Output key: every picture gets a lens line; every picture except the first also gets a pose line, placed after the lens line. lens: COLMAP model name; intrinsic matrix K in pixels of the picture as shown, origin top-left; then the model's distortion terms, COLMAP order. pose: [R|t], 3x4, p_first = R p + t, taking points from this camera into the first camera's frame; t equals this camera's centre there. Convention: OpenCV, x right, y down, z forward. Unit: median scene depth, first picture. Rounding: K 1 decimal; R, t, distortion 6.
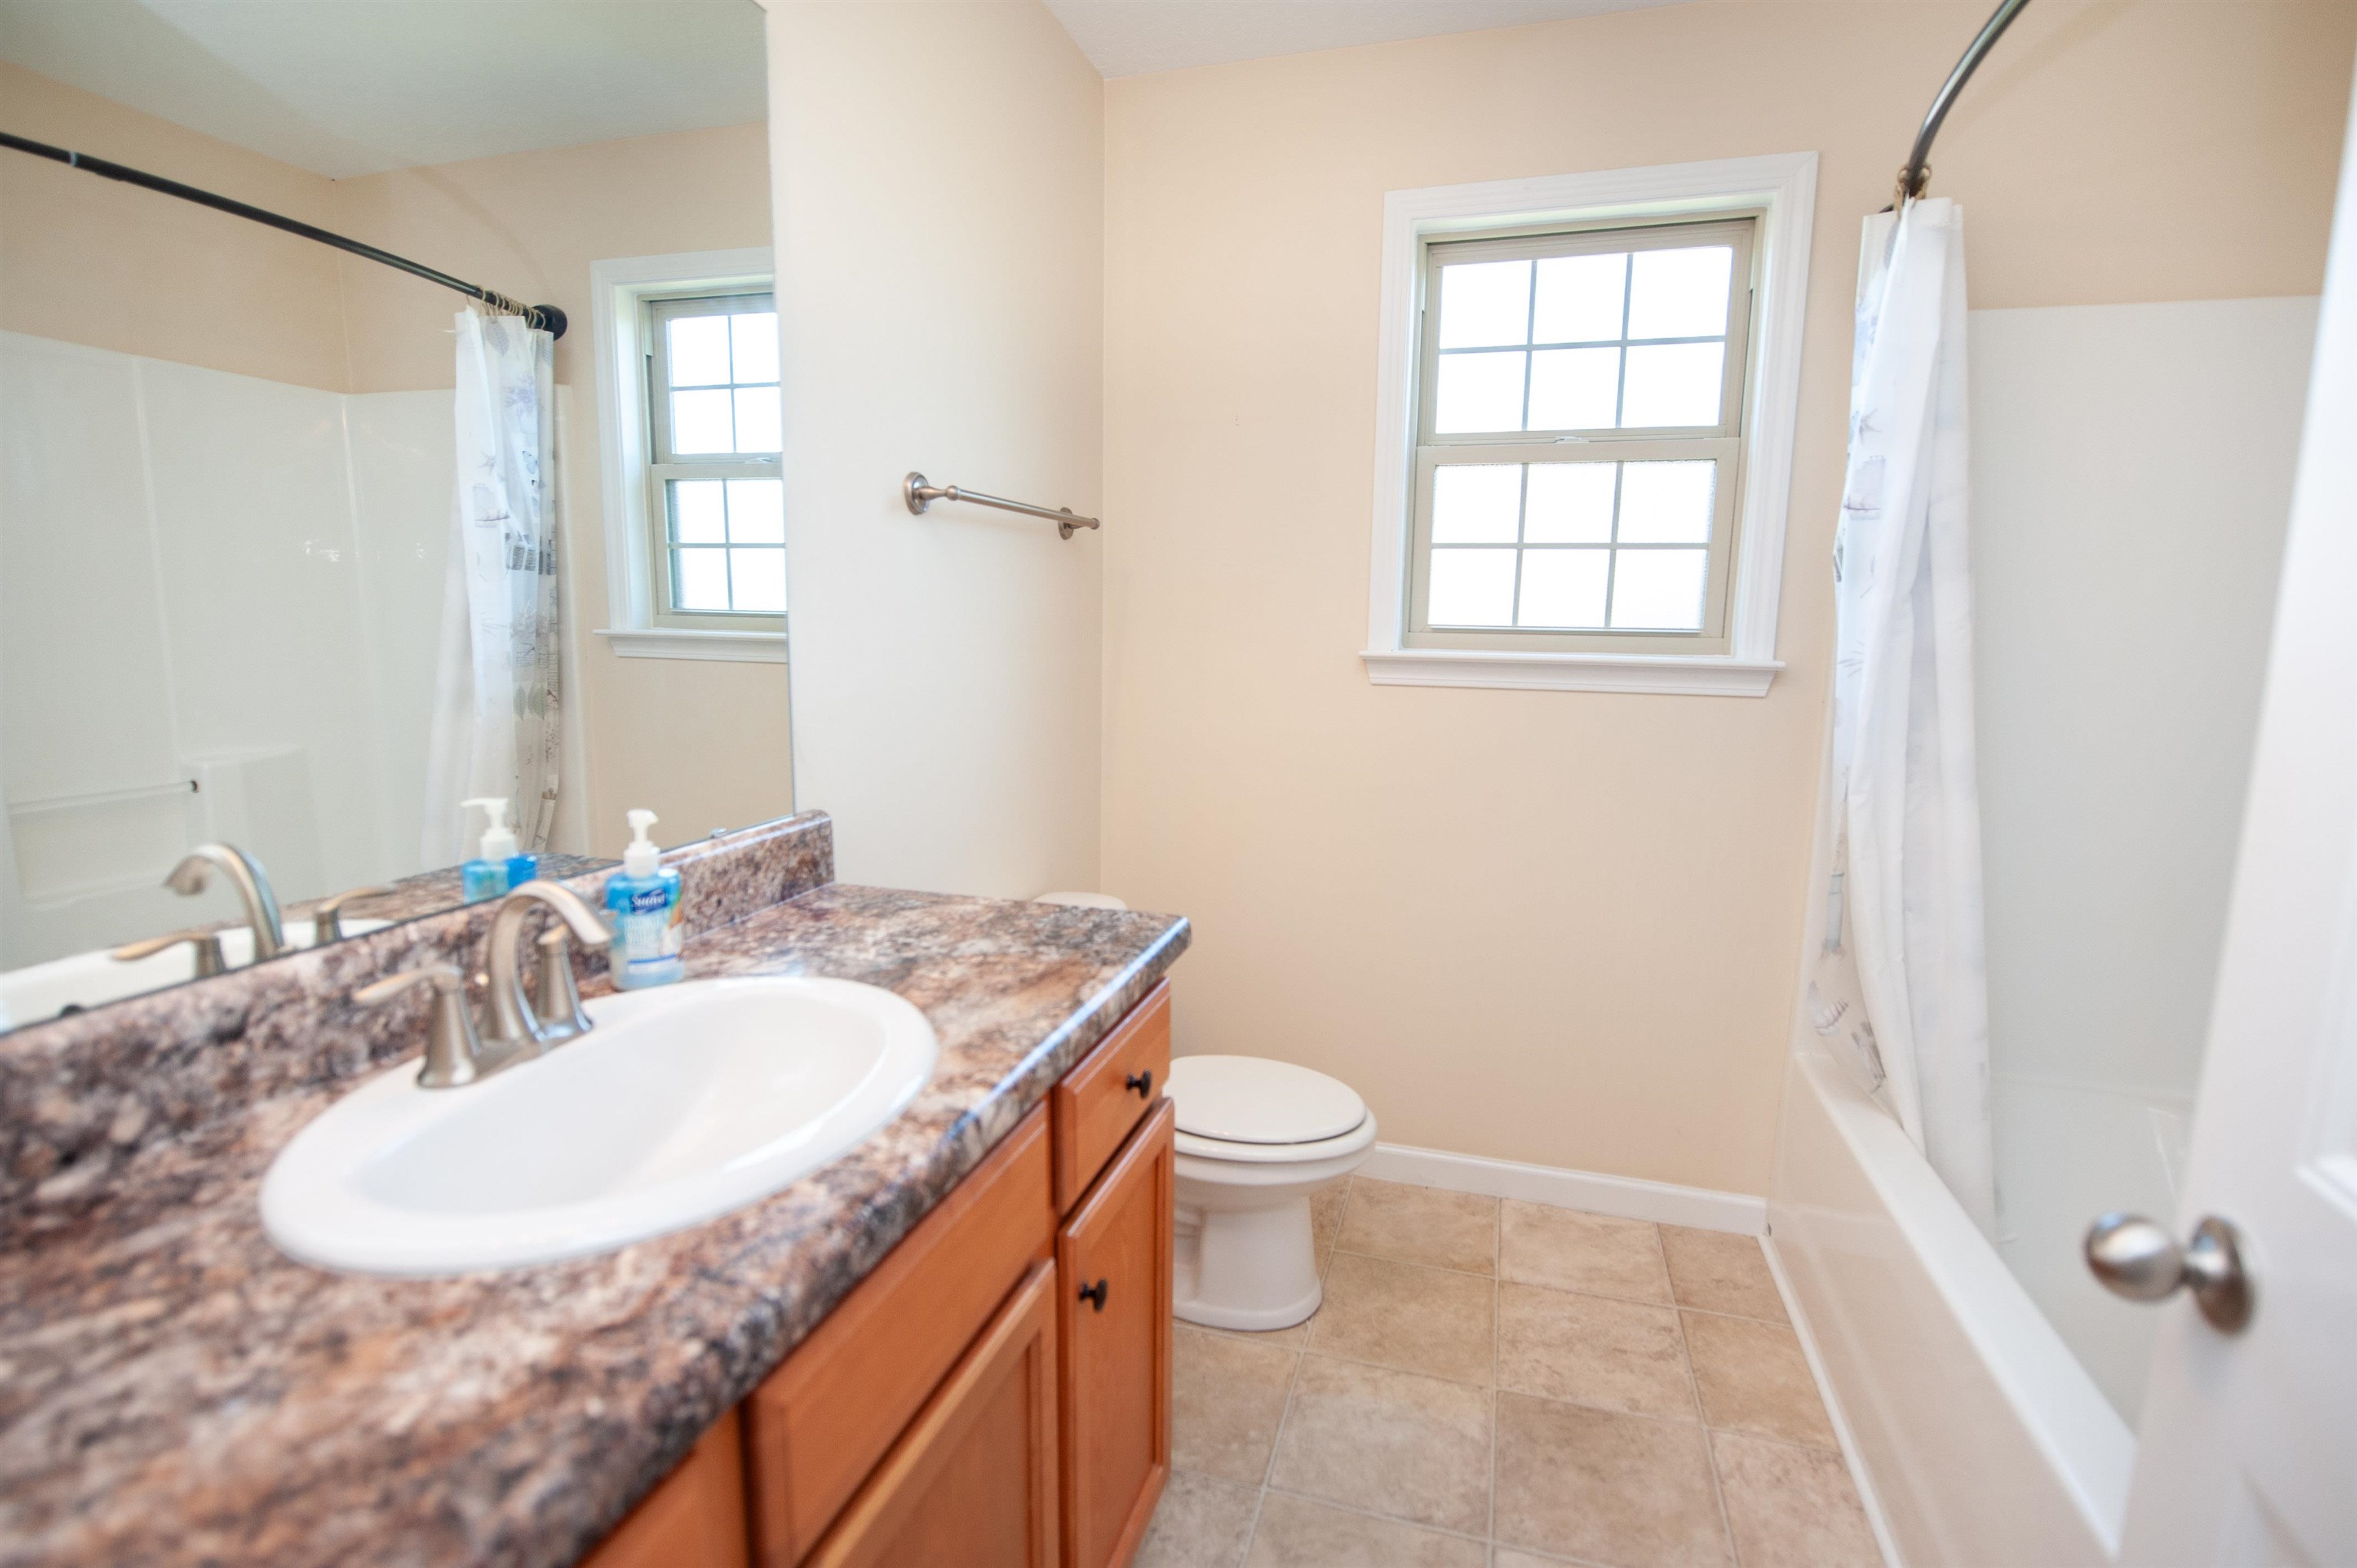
lens RADIAL K [[1112.5, 0, 1182.0], [0, 1112.5, 788.6], [0, 0, 1]] dist [-0.008701, -0.003931]
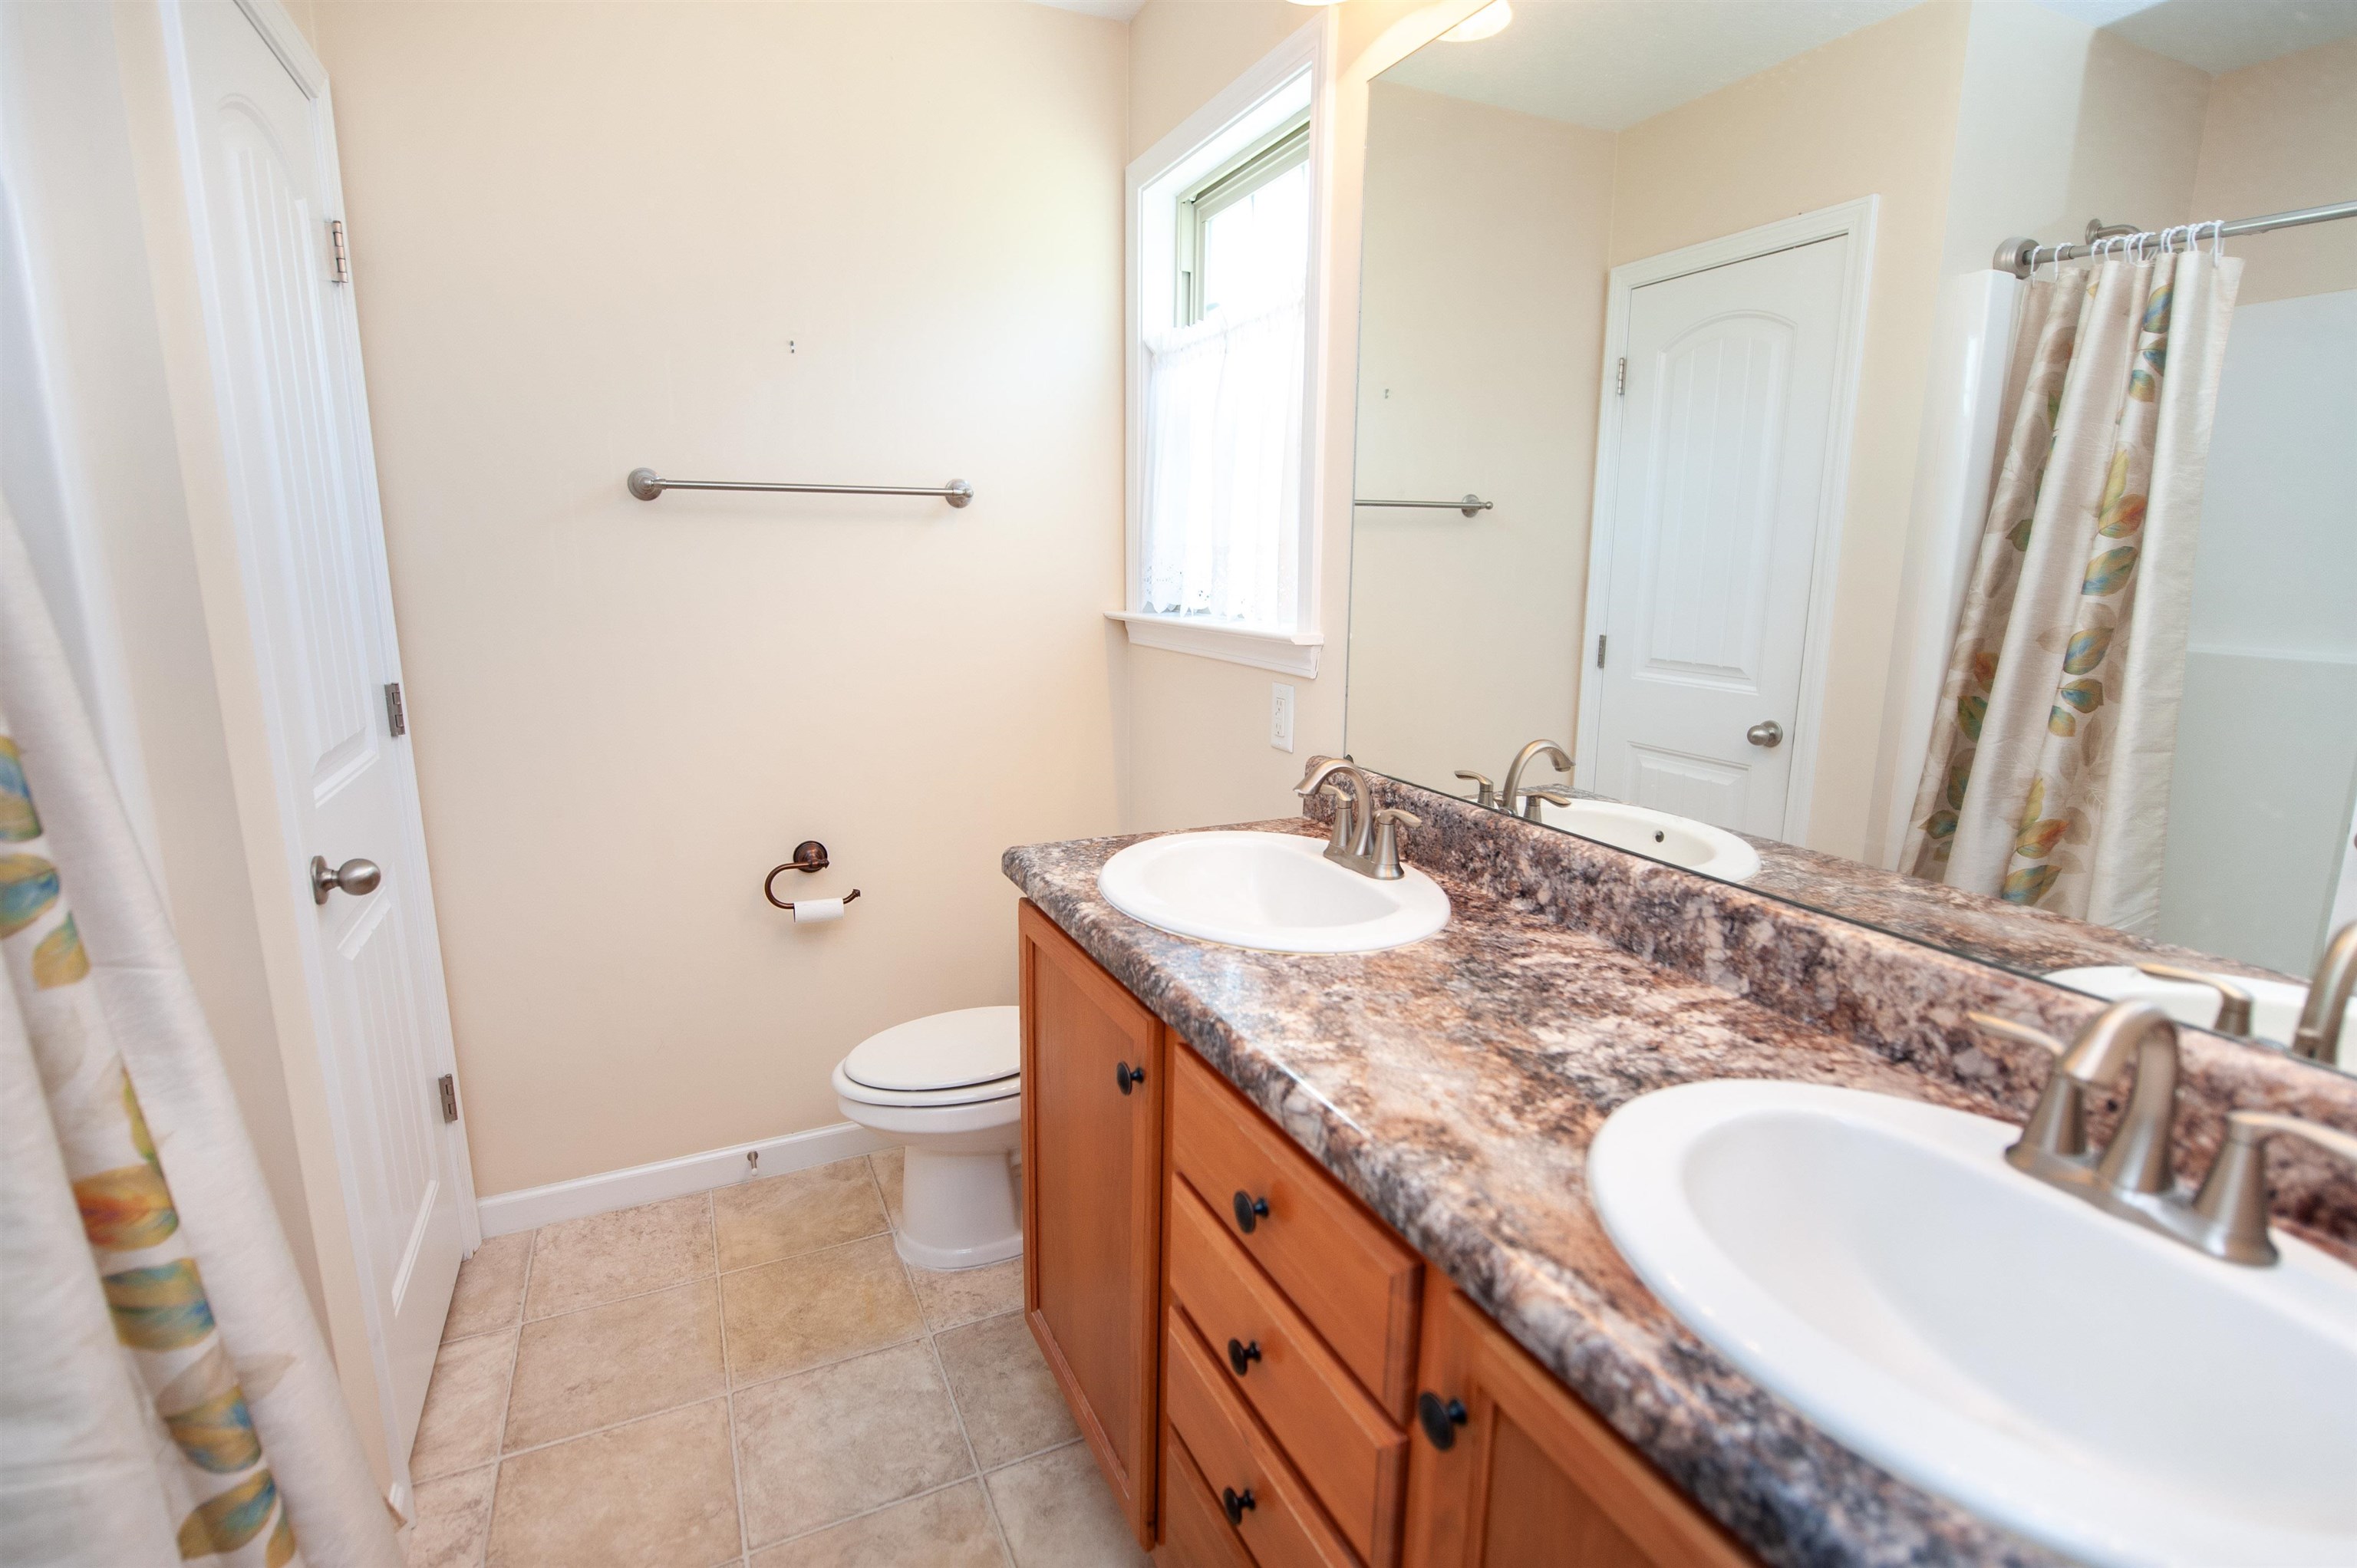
lens RADIAL K [[1112.5, 0, 1179.7], [0, 1112.5, 785.7], [0, 0, 1]] dist [-0.008701, -0.003931]
pose [[-0.740676, 0.114075, -0.662107, 0.578425], [-0.128914, 0.943039, 0.306688, -0.300897], [0.659378, 0.312512, -0.683781, 1.594723]]
